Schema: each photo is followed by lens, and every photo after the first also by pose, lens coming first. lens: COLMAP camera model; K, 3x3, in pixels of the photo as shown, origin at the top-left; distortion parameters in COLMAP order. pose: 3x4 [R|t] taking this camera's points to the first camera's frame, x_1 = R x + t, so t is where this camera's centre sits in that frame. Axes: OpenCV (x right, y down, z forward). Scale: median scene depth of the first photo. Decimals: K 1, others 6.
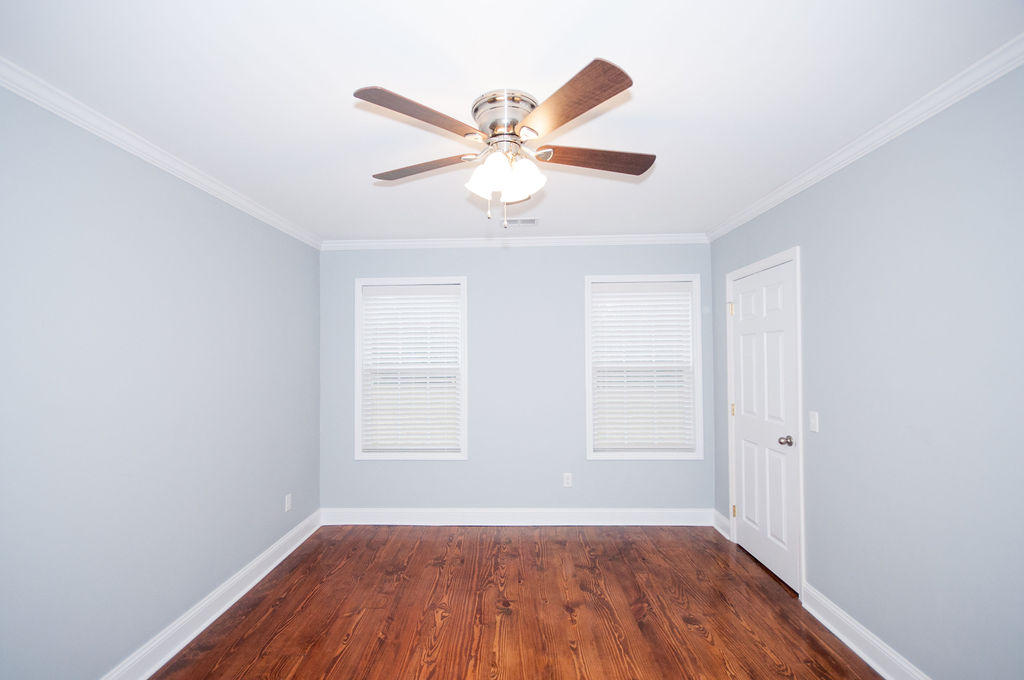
lens RADIAL K [[452.9, 0, 511.4], [0, 452.9, 344.0], [0, 0, 1]] dist [0.003114, -0.001036]
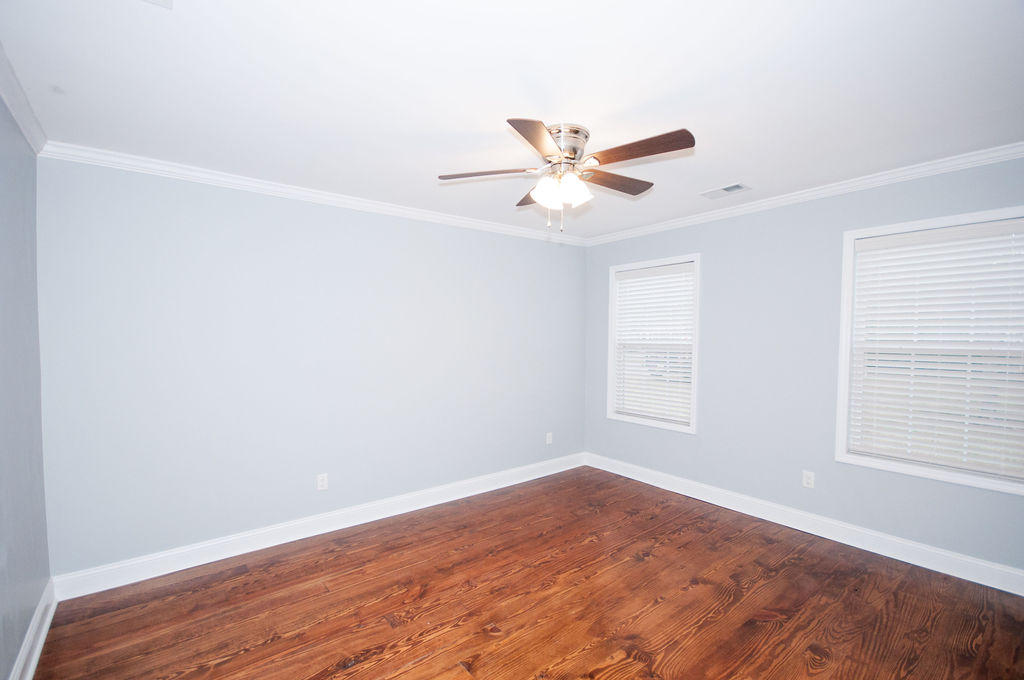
lens RADIAL K [[452.9, 0, 492.1], [0, 452.9, 337.1], [0, 0, 1]] dist [0.003114, -0.001036]
pose [[0.616379, 0.012465, -0.787351, 0.498746], [0.015585, 0.999486, 0.028024, 0.001790], [0.787296, -0.029545, 0.615868, 0.025200]]
